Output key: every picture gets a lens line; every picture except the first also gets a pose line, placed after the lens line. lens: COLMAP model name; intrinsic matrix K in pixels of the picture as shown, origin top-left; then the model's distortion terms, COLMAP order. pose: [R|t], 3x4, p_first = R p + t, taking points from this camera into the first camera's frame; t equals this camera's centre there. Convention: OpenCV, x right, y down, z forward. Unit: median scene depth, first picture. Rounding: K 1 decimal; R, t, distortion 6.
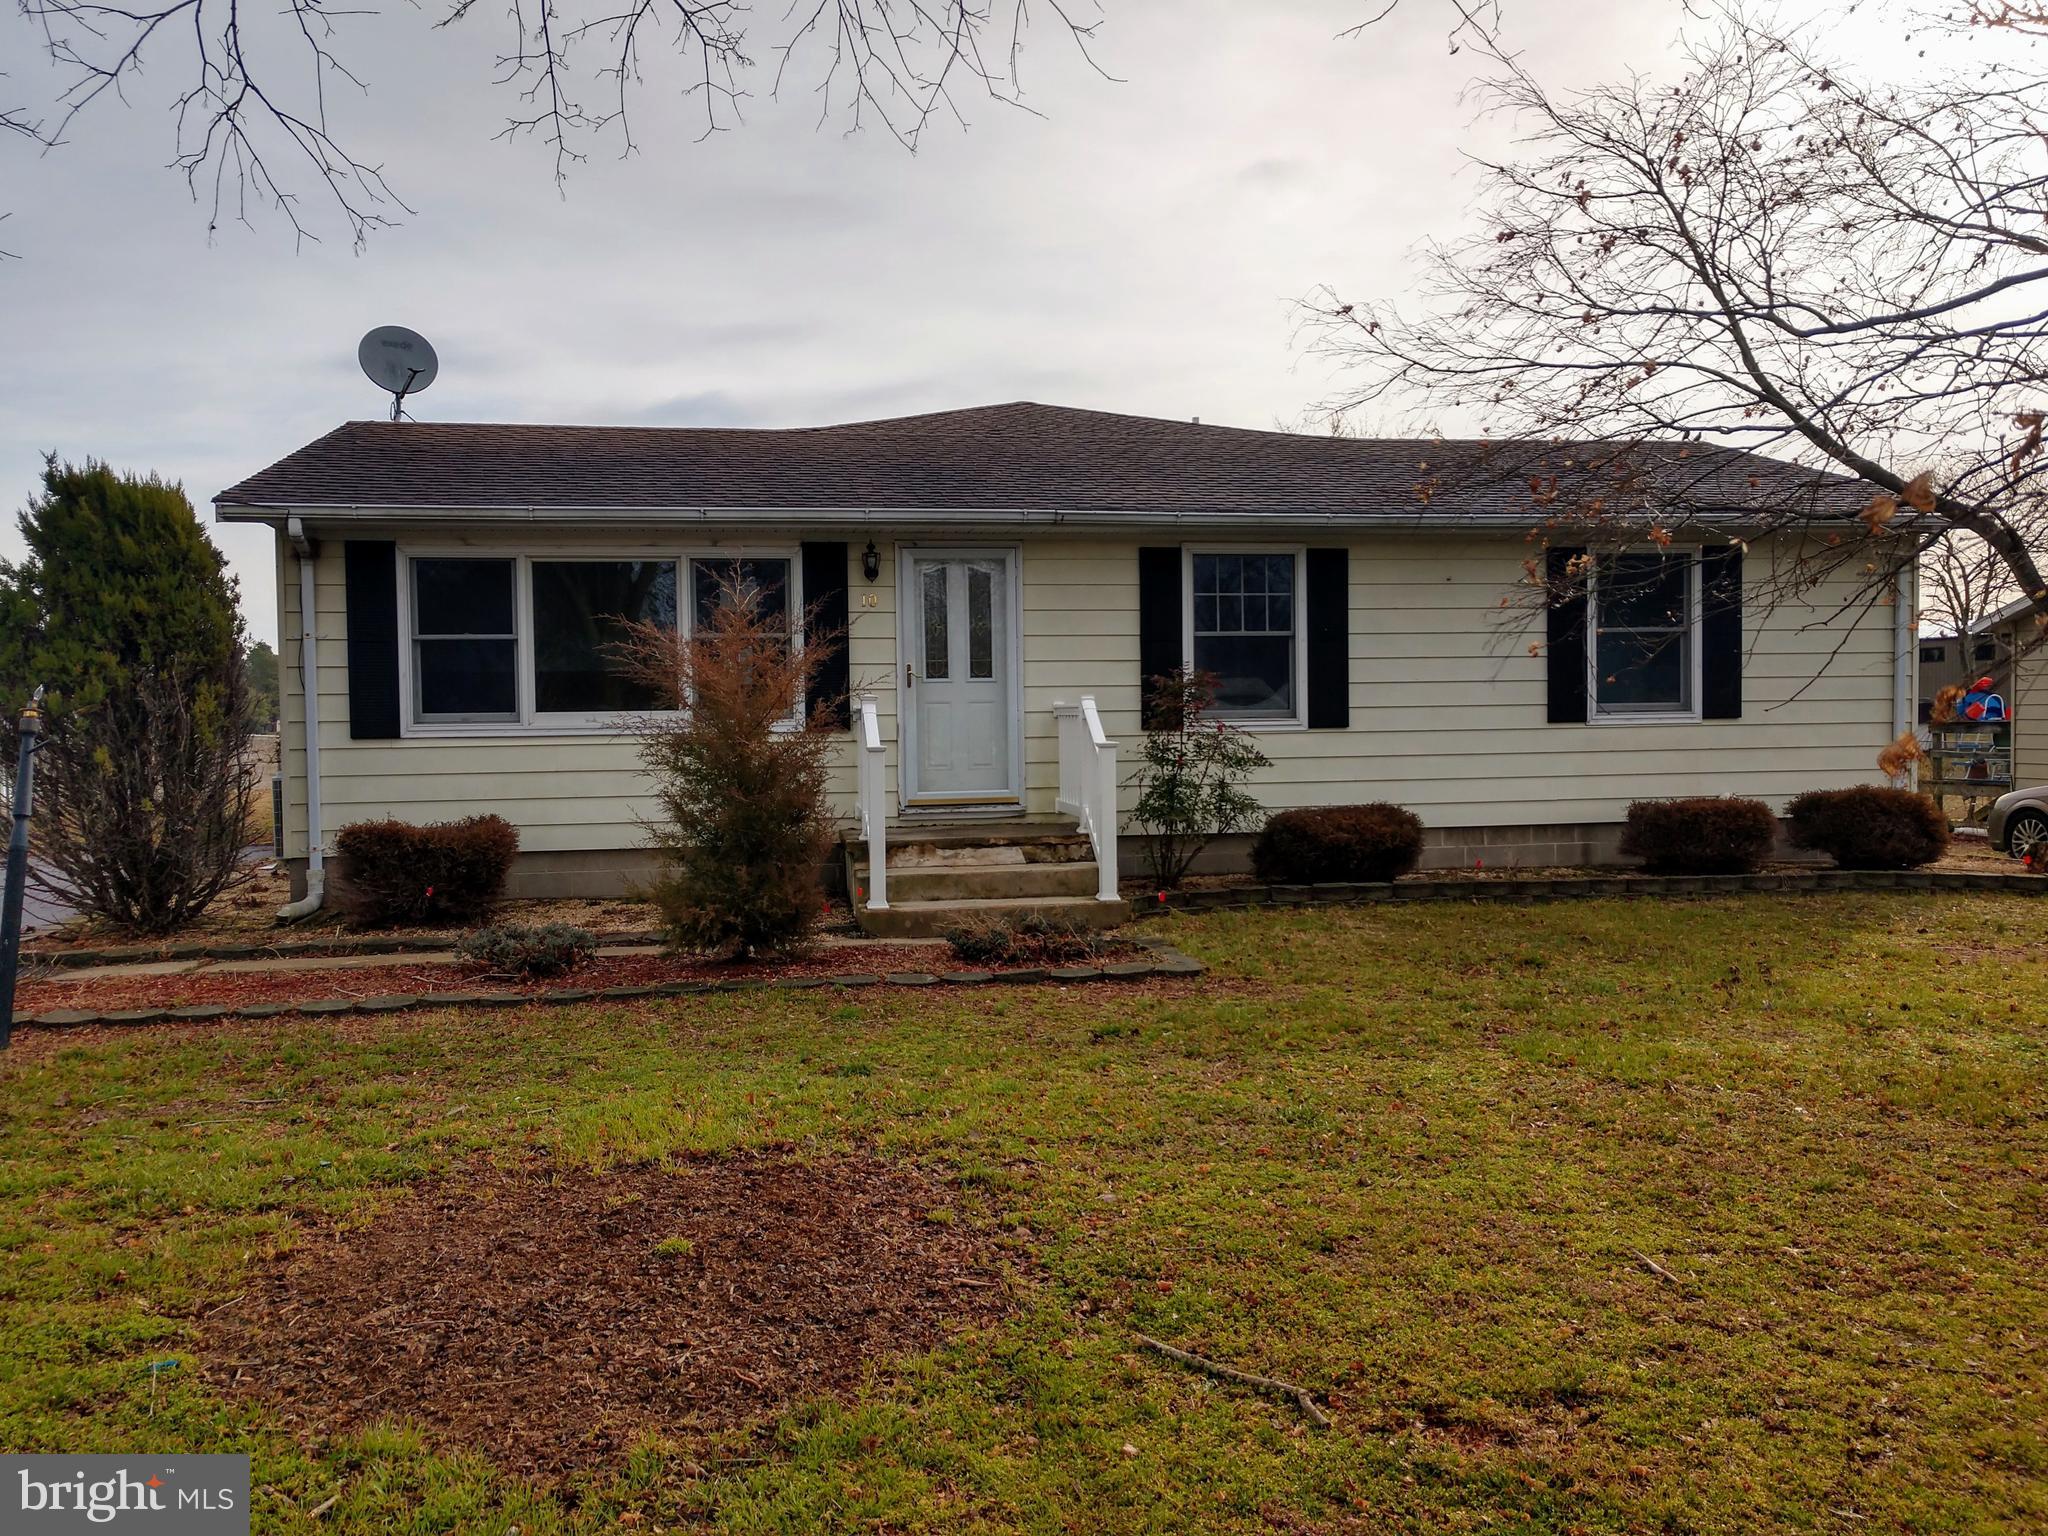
lens RADIAL K [[1558.3, 0, 1021.7], [0, 1558.3, 765.5], [0, 0, 1]] dist [0.036256, -0.018346]
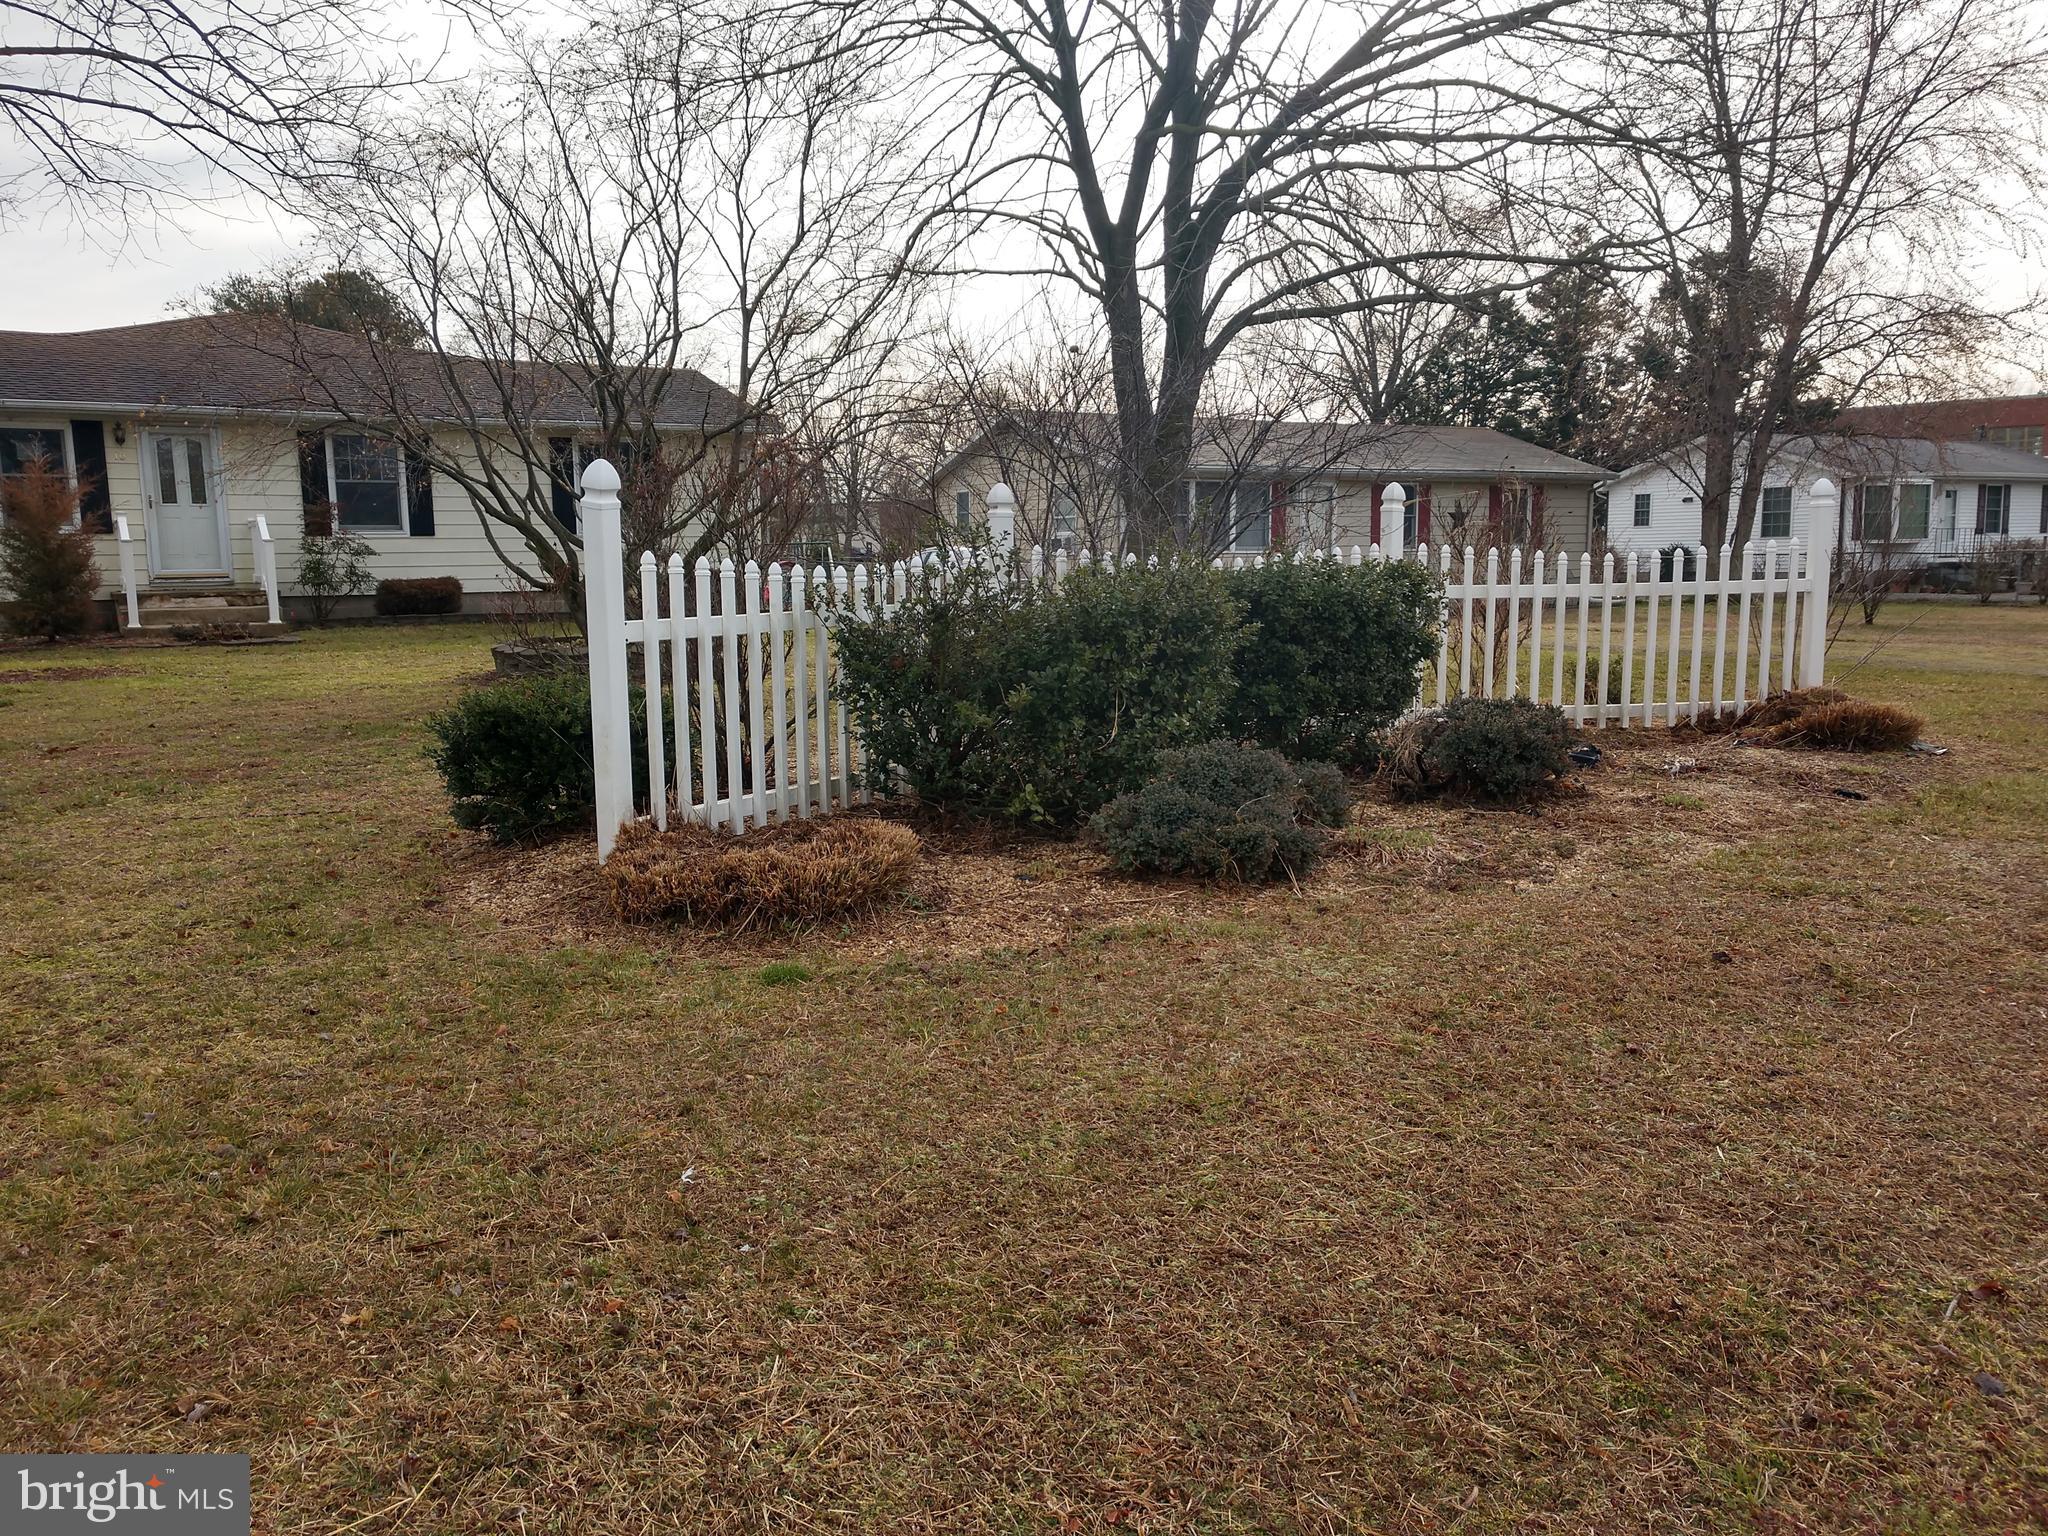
lens RADIAL K [[1558.3, 0, 1029.3], [0, 1558.3, 773.5], [0, 0, 1]] dist [0.036256, -0.018346]
pose [[0.923171, -0.046583, 0.381555, 0.152736], [0.005850, 0.994217, 0.107228, 0.062964], [-0.384344, -0.096758, 0.918105, -1.038834]]
